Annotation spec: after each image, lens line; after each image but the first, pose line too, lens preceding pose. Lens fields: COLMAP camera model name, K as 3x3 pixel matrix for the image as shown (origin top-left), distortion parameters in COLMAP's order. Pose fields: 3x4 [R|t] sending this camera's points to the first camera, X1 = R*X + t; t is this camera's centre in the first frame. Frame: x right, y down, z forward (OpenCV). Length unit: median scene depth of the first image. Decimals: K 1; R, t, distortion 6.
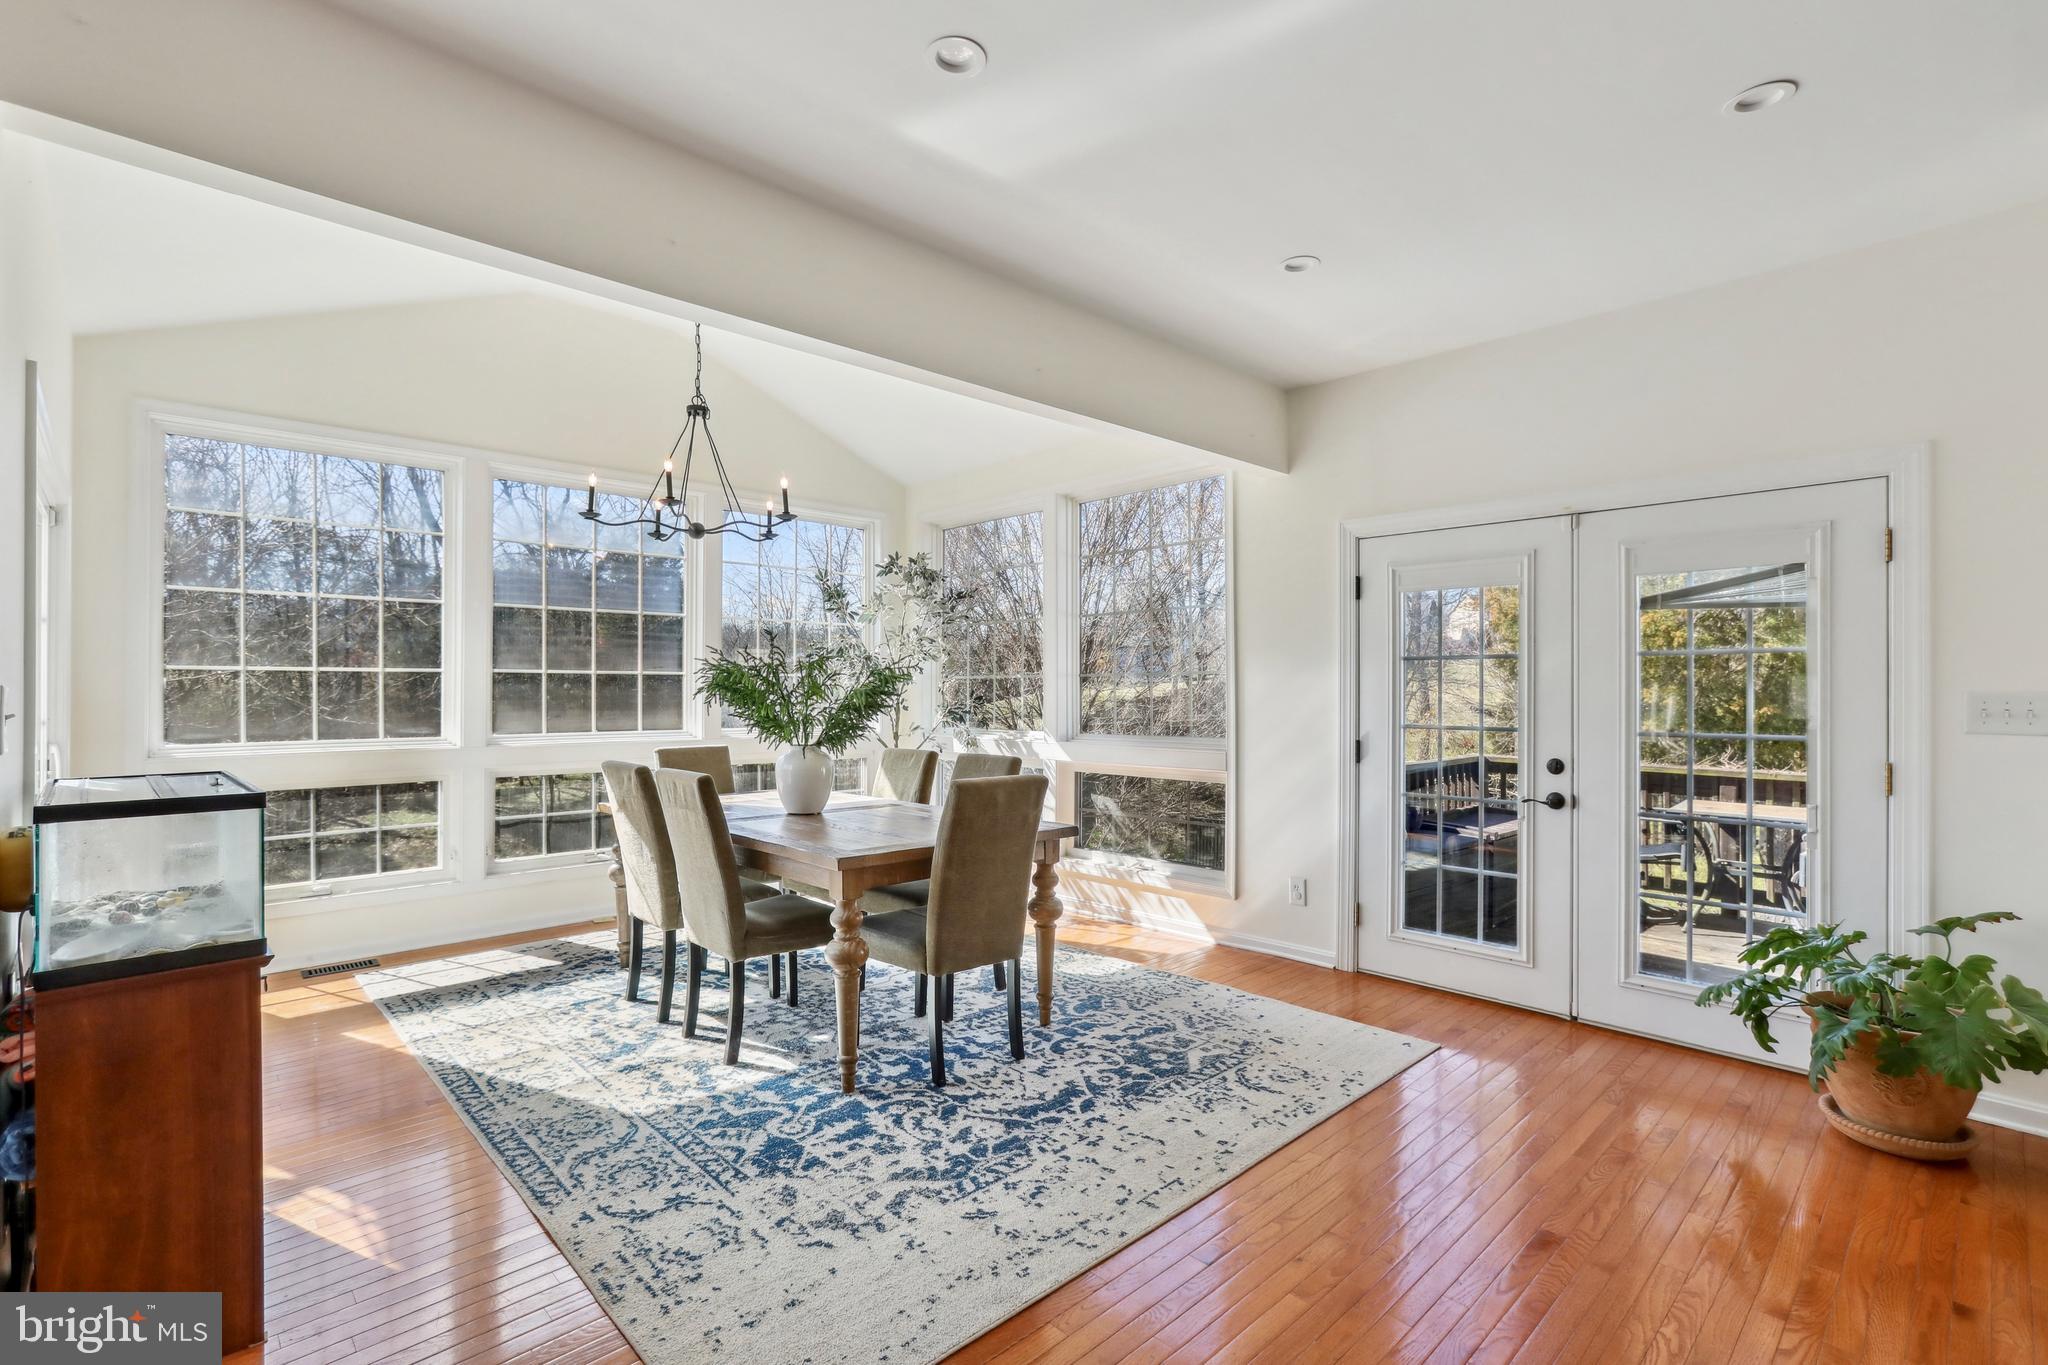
lens RADIAL K [[935.1, 0, 1015.2], [0, 935.1, 685.6], [0, 0, 1]] dist [-0.004922, 0.001081]
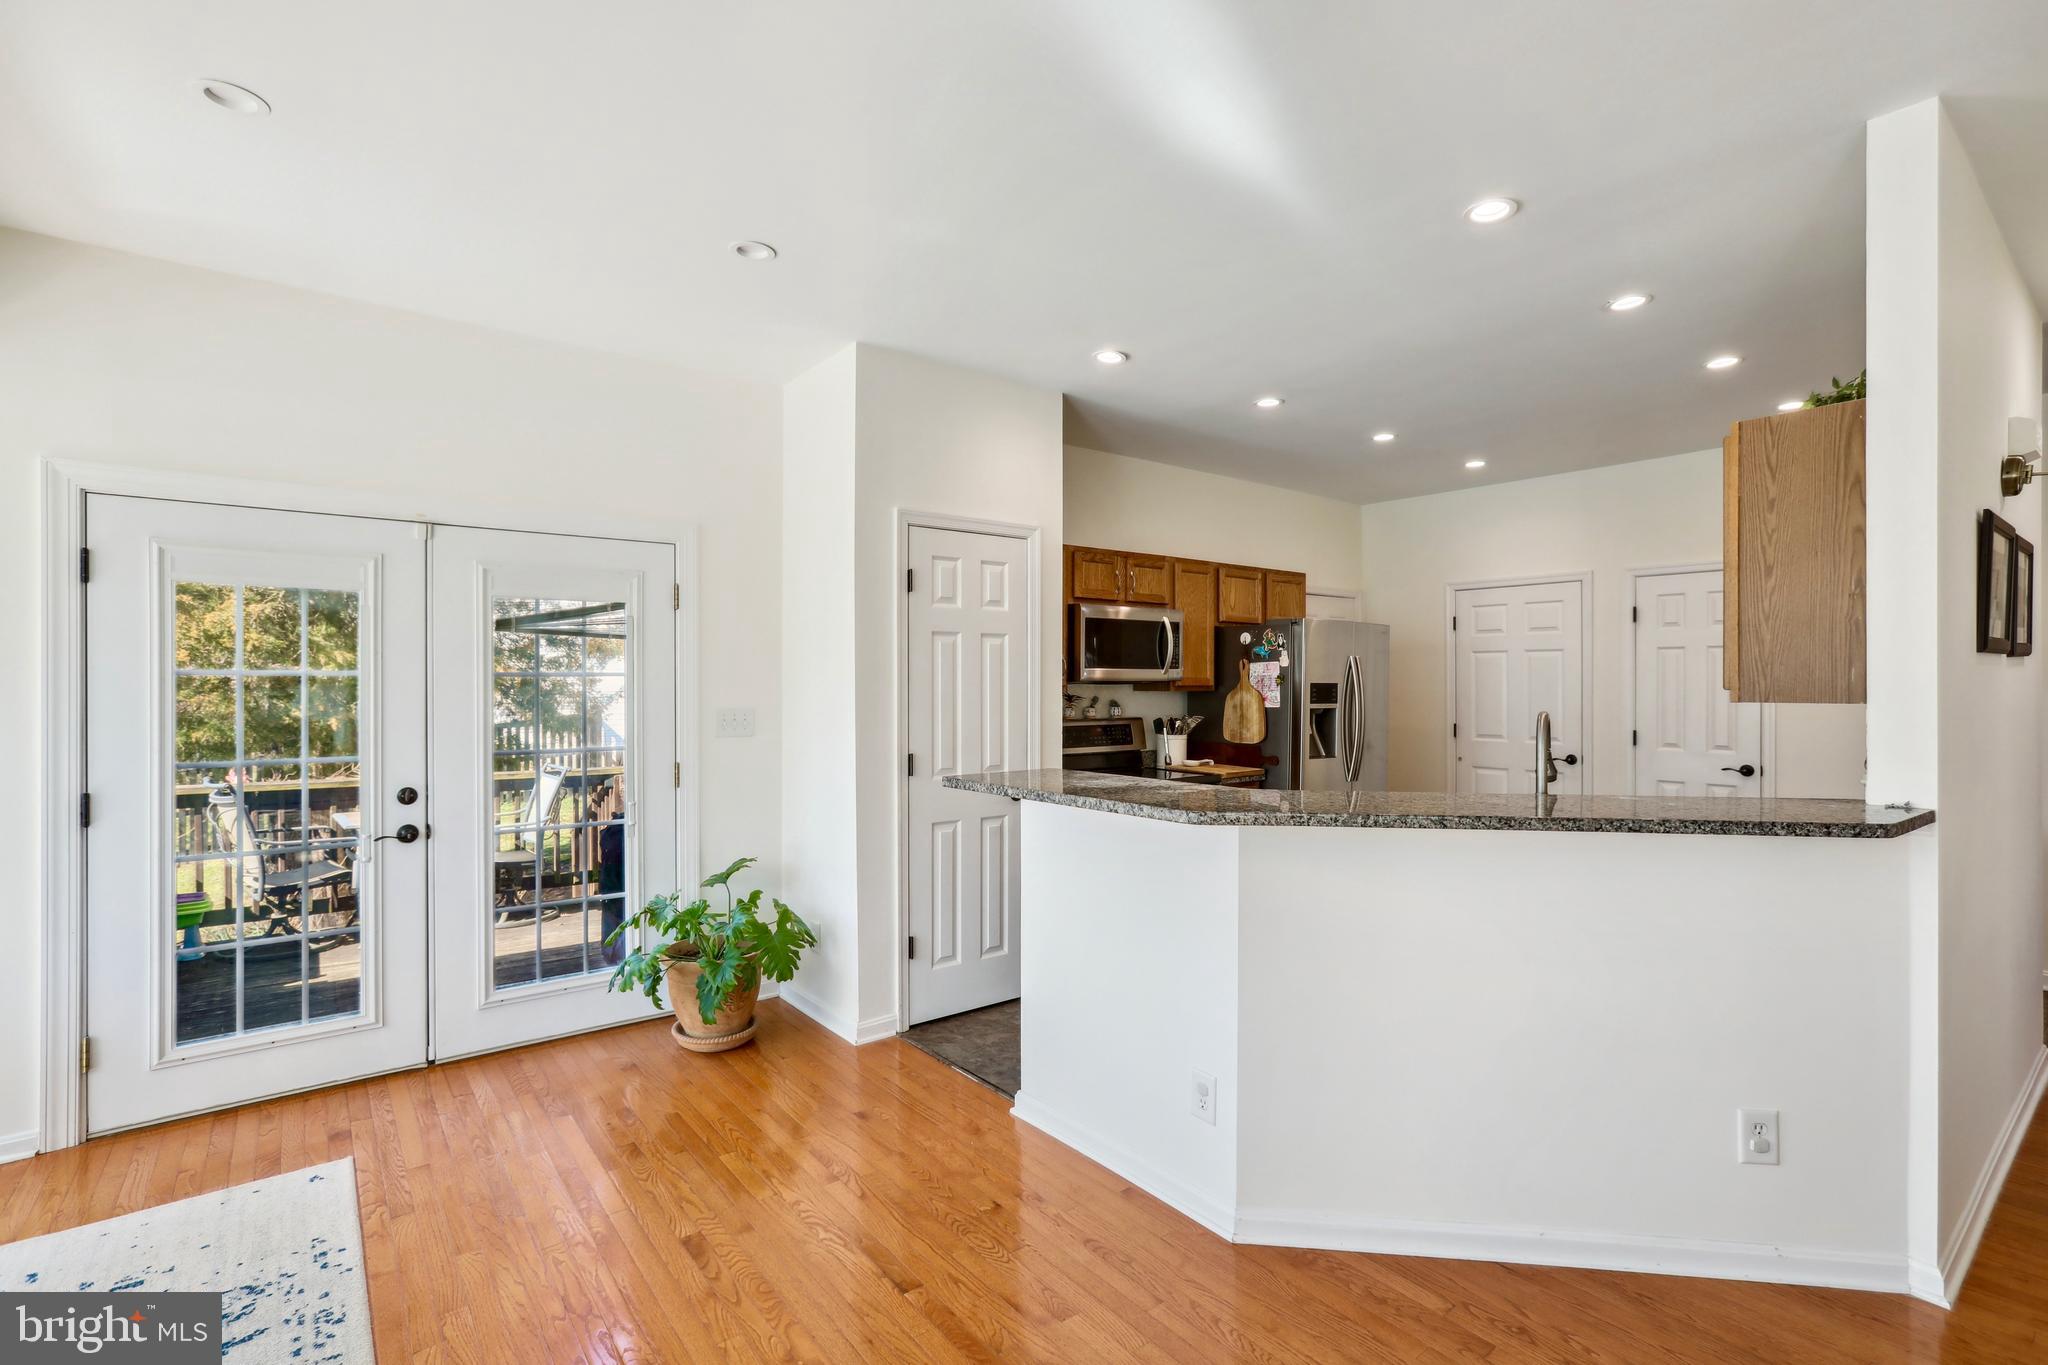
lens RADIAL K [[935.1, 0, 1016.0], [0, 935.1, 681.7], [0, 0, 1]] dist [-0.004922, 0.001081]
pose [[0.101404, -0.002649, 0.994842, -0.266472], [-0.001479, 0.999995, 0.002814, -0.028515], [-0.994844, -0.001756, 0.101400, 0.317215]]
